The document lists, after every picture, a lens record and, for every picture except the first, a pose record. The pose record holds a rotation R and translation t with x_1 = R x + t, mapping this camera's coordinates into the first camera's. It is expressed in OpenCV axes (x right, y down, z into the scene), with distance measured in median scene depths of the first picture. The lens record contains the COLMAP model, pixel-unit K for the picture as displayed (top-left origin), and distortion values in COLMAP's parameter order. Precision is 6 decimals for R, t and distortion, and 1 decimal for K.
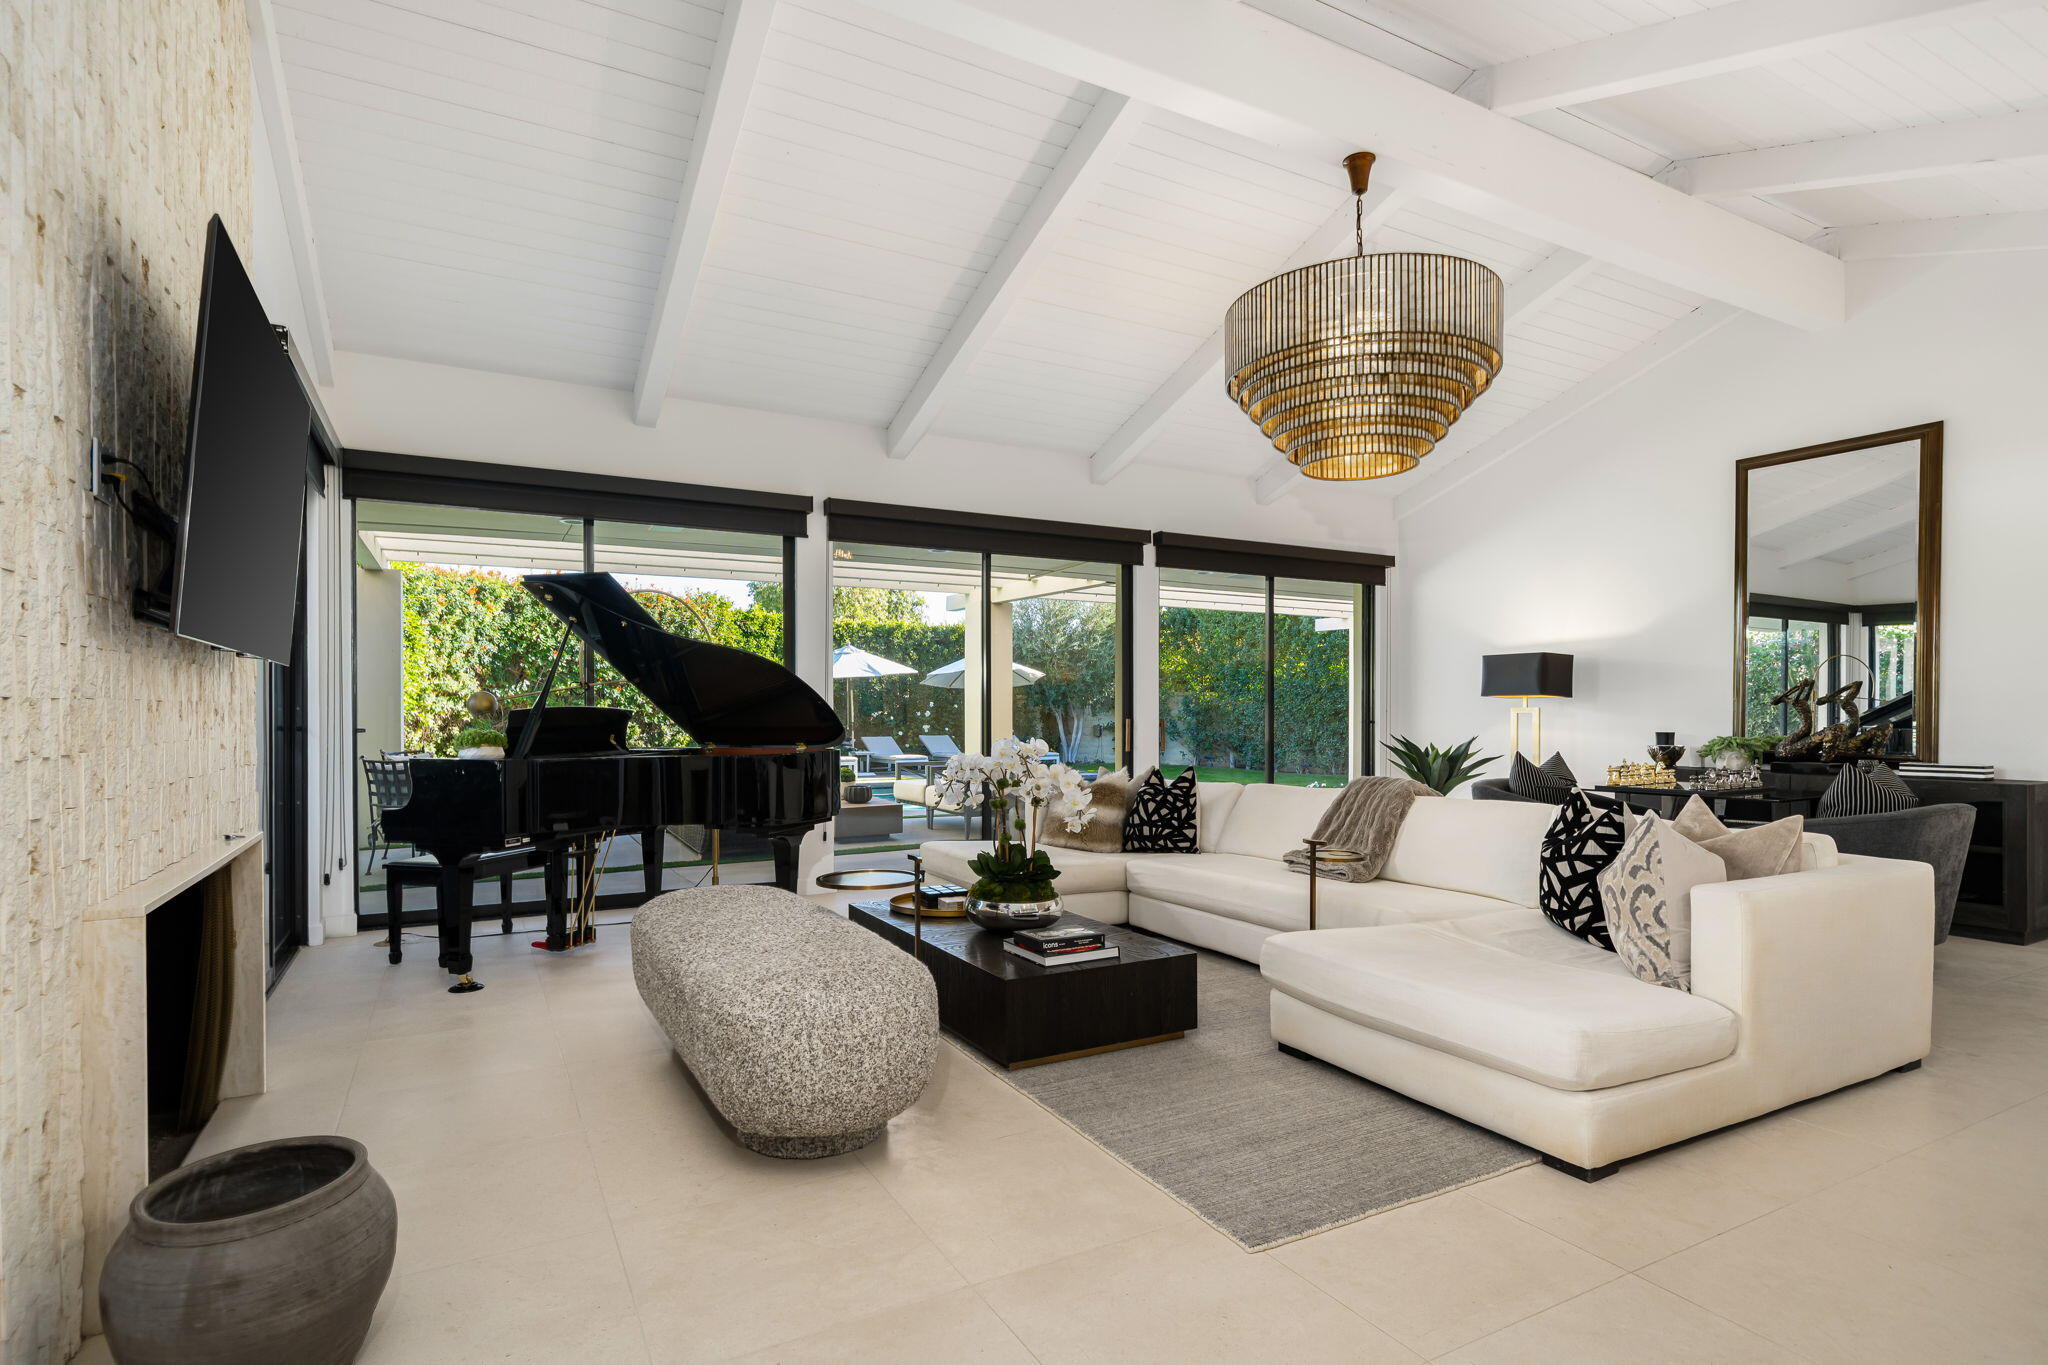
lens RADIAL K [[1034.8, 0, 1023.7], [0, 1034.8, 704.7], [0, 0, 1]] dist [-0.014942, -0.002489]
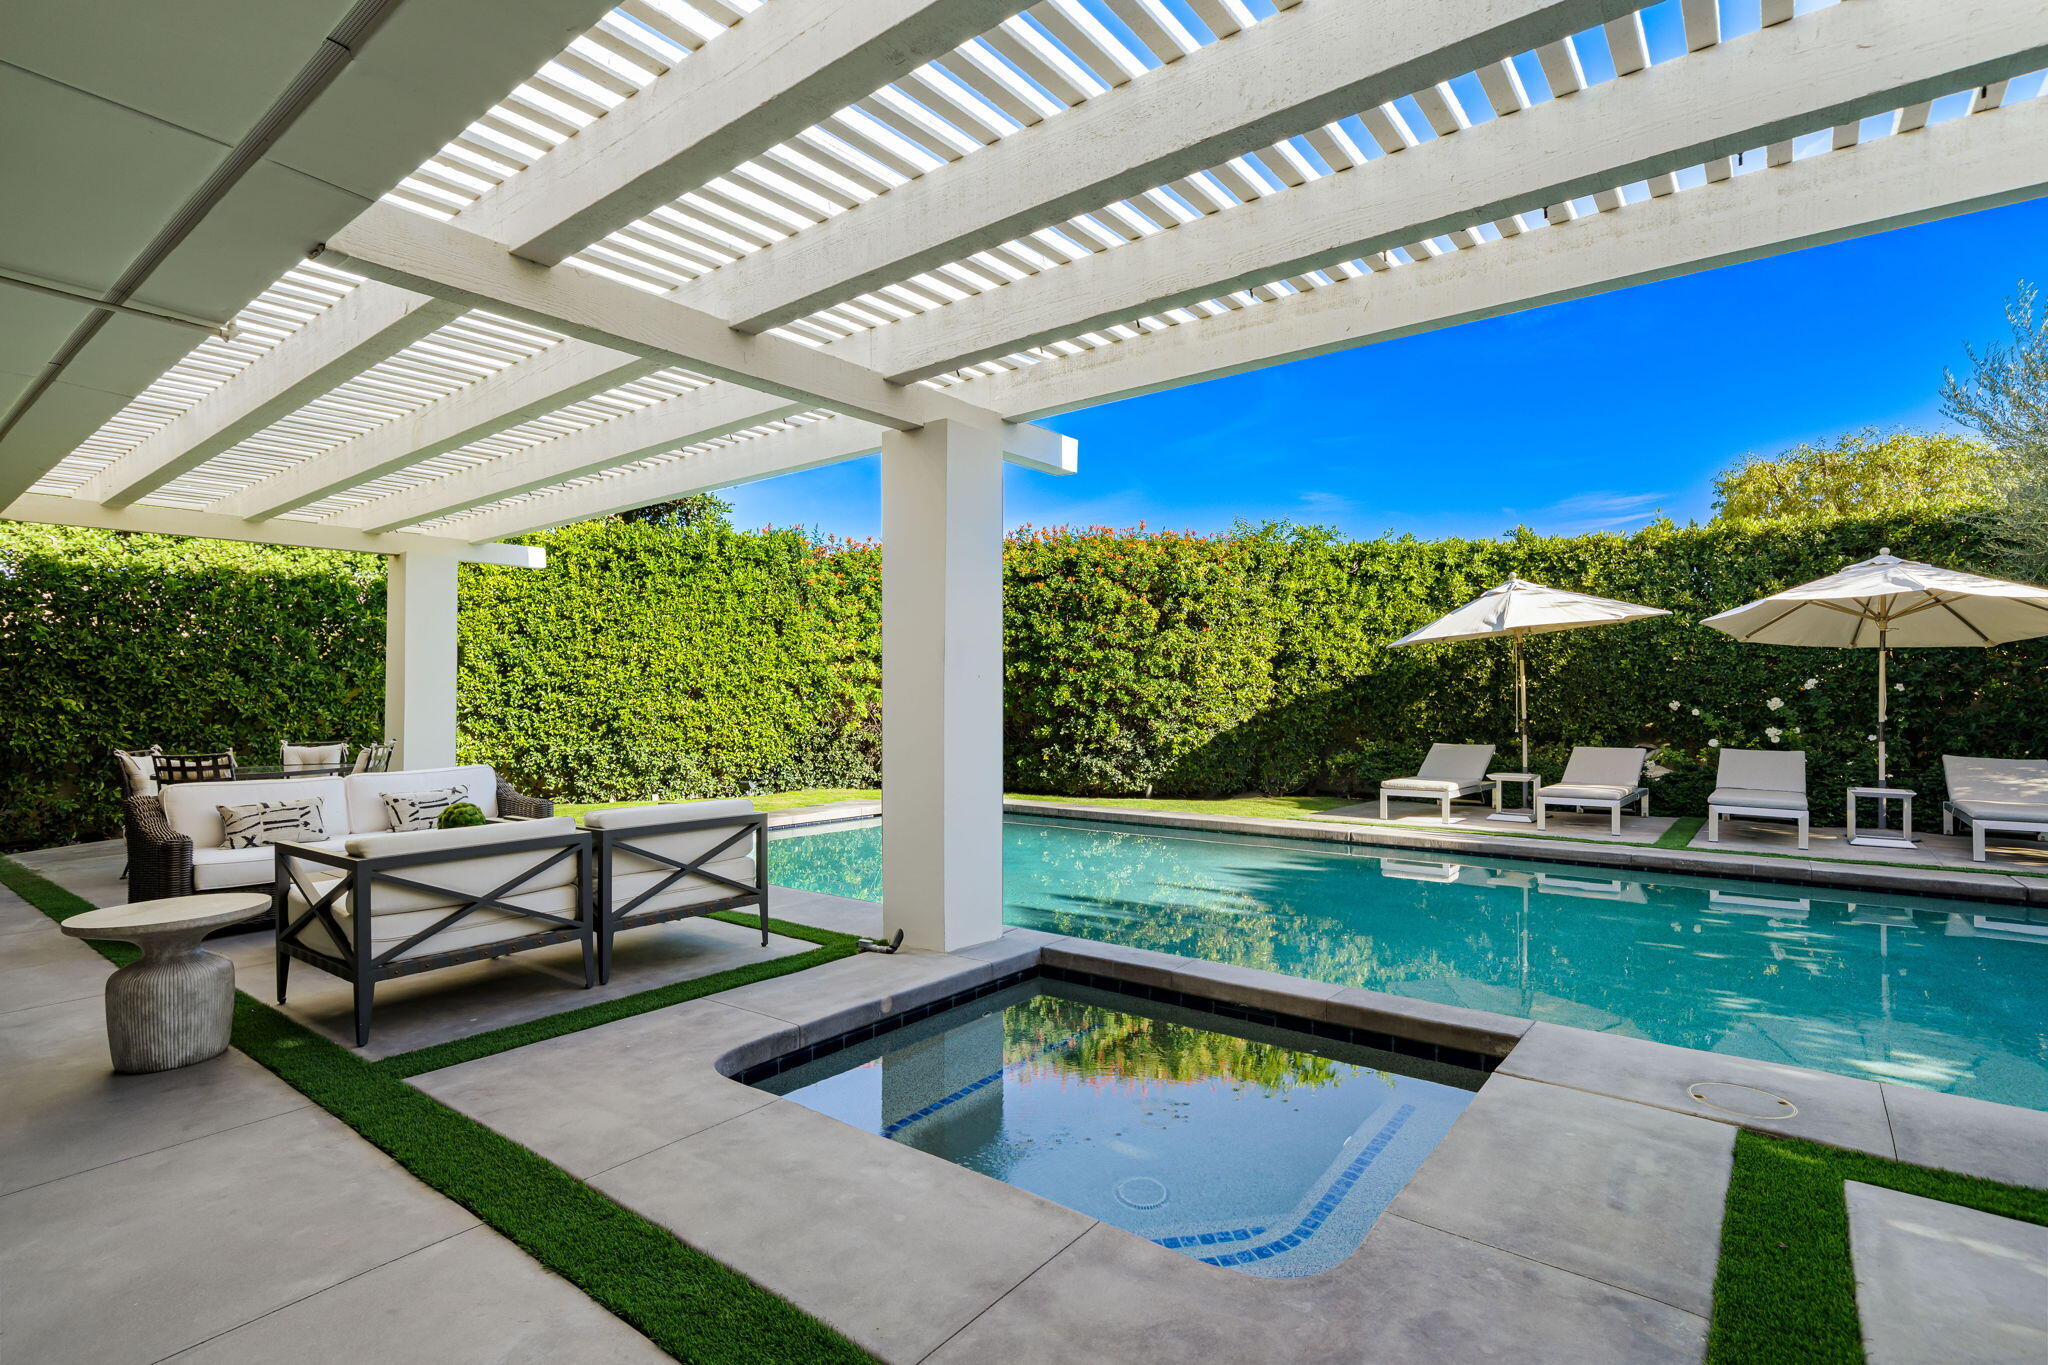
lens RADIAL K [[985.2, 0, 1015.6], [0, 985.2, 687.9], [0, 0, 1]] dist [0.003729, -0.001405]
pose [[0.386579, -0.012237, -0.922175, 0.288896], [0.005720, 0.999925, -0.010871, 0.005851], [0.922239, -0.001073, 0.386620, 0.743323]]
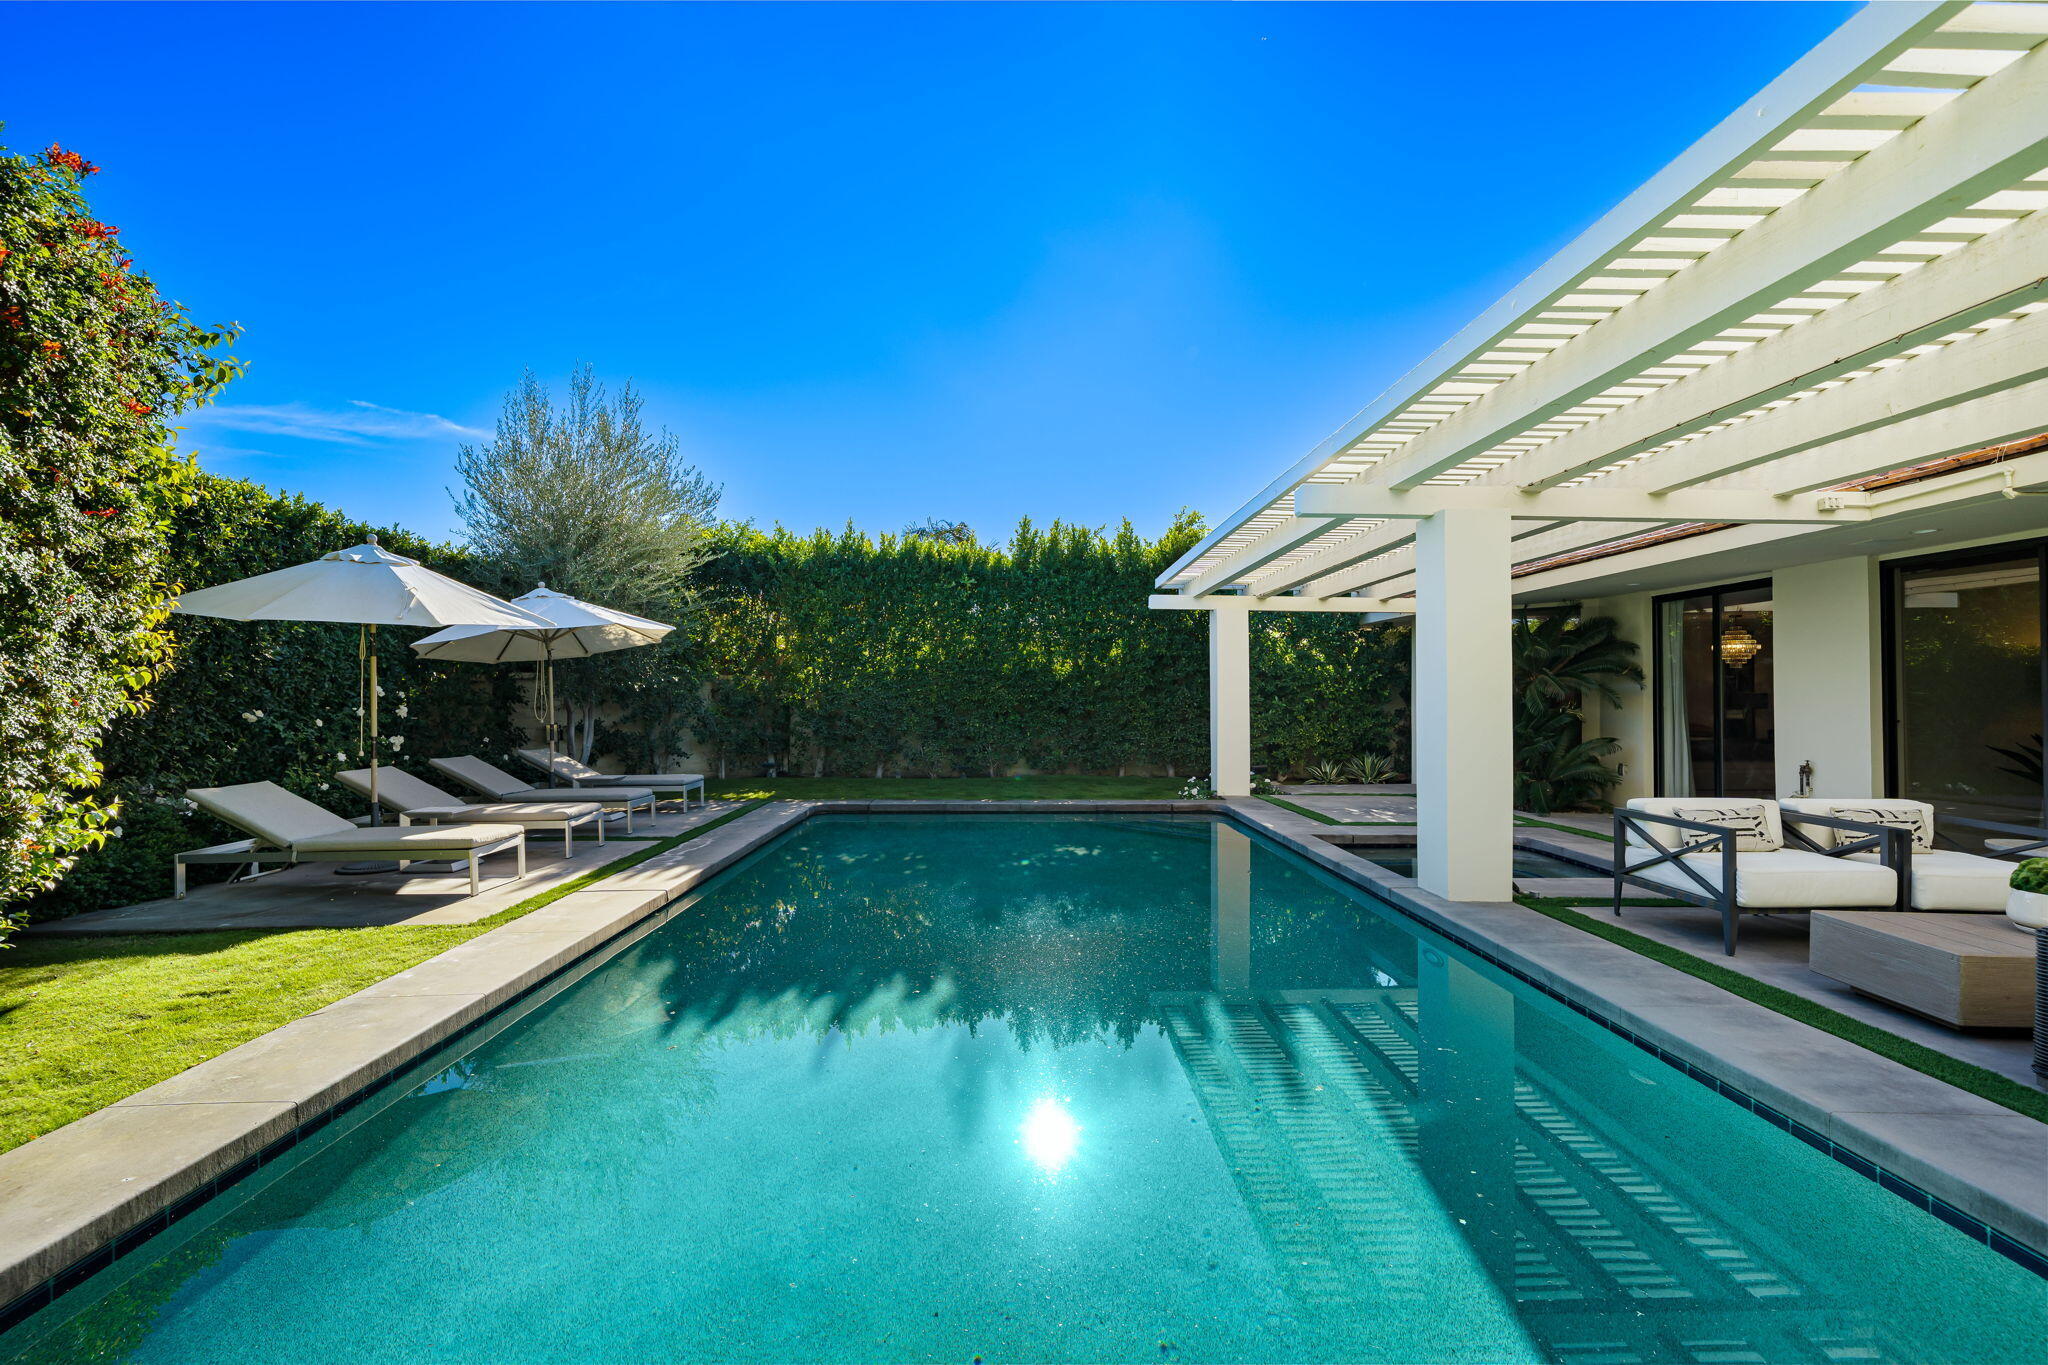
lens RADIAL K [[932.7, 0, 1005.2], [0, 932.7, 691.2], [0, 0, 1]] dist [-0.003869, 0.000470]
pose [[0.487542, 0.003852, 0.873091, -0.488930], [-0.003620, 0.999991, -0.002391, -0.002129], [-0.873092, -0.001995, 0.487552, 0.828074]]
